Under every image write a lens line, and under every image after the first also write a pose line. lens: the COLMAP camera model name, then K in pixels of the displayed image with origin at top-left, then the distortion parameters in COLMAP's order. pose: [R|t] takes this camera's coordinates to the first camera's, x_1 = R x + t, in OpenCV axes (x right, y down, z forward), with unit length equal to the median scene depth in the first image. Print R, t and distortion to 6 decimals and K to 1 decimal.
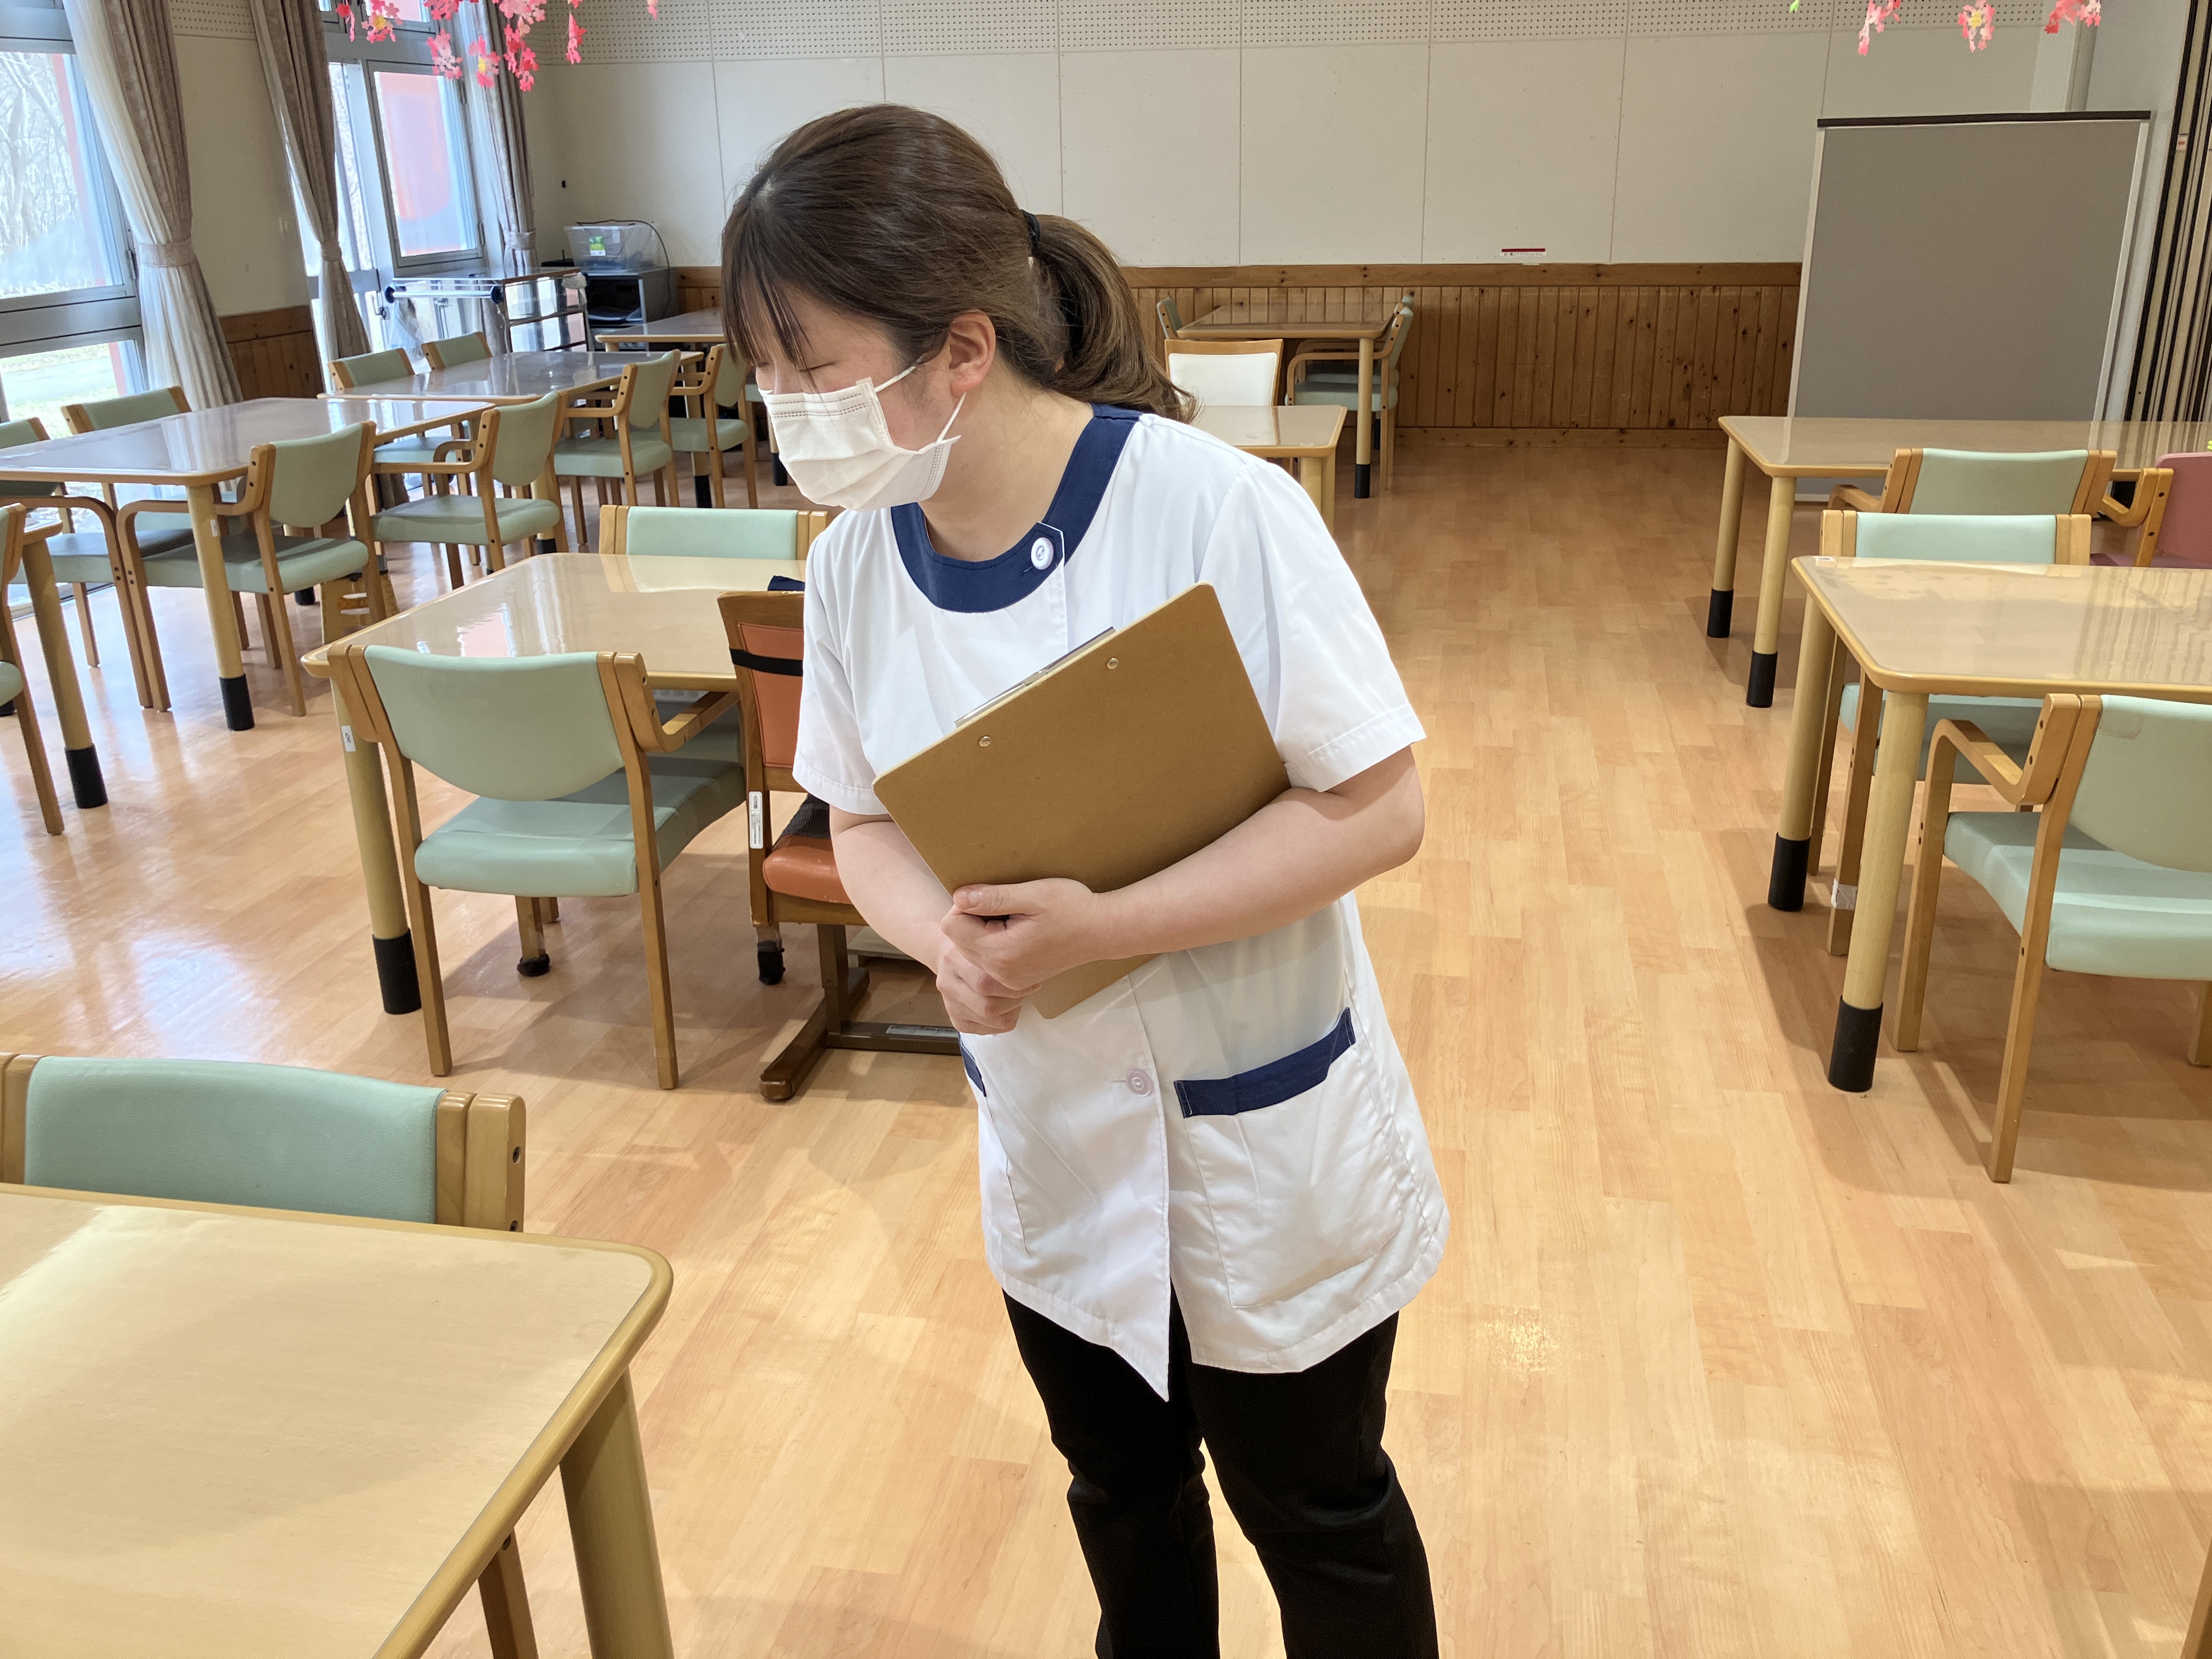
lens RADIAL K [[1838.6, 0, 1107.0], [0, 1838.6, 826.7], [0, 0, 1]] dist [0.022201, -0.032864]
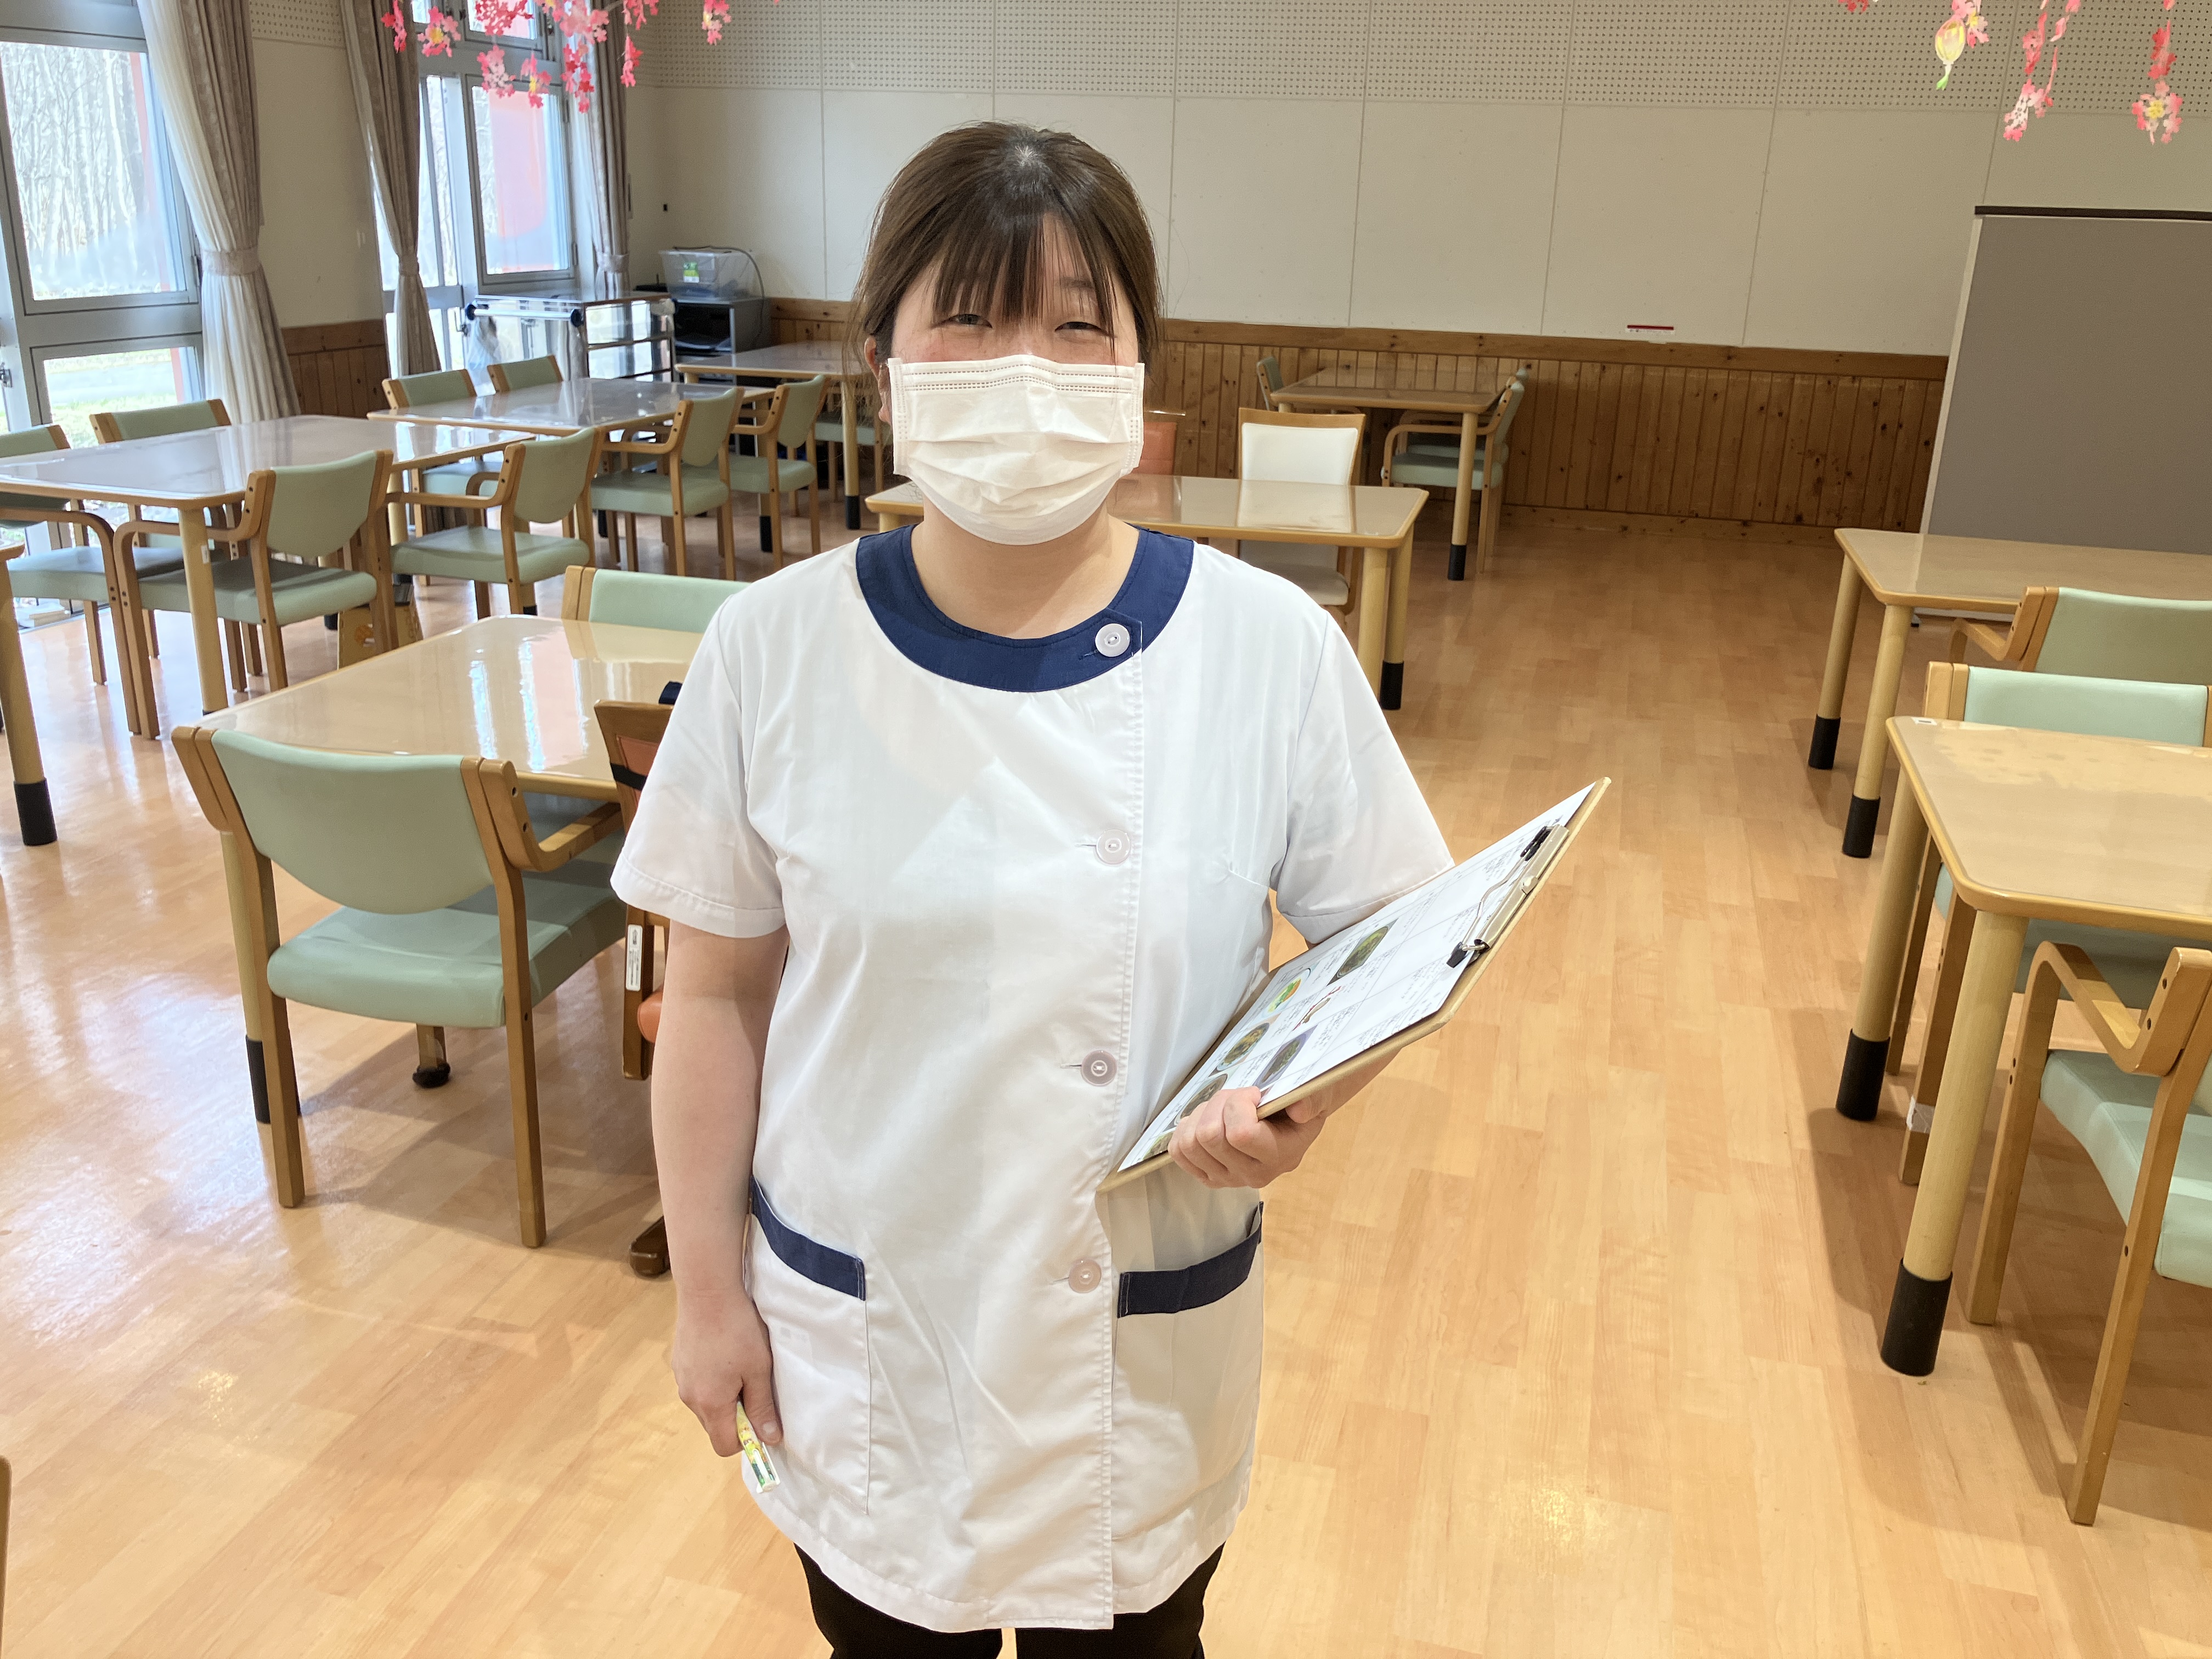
lens RADIAL K [[1838.6, 0, 1107.1], [0, 1838.6, 827.4], [0, 0, 1]] dist [0.022201, -0.032864]
pose [[0.995555, 0.069716, -0.063328, 0.051308], [-0.070949, 0.997328, -0.017435, -0.041076], [0.061943, 0.021850, 0.997840, 0.091376]]
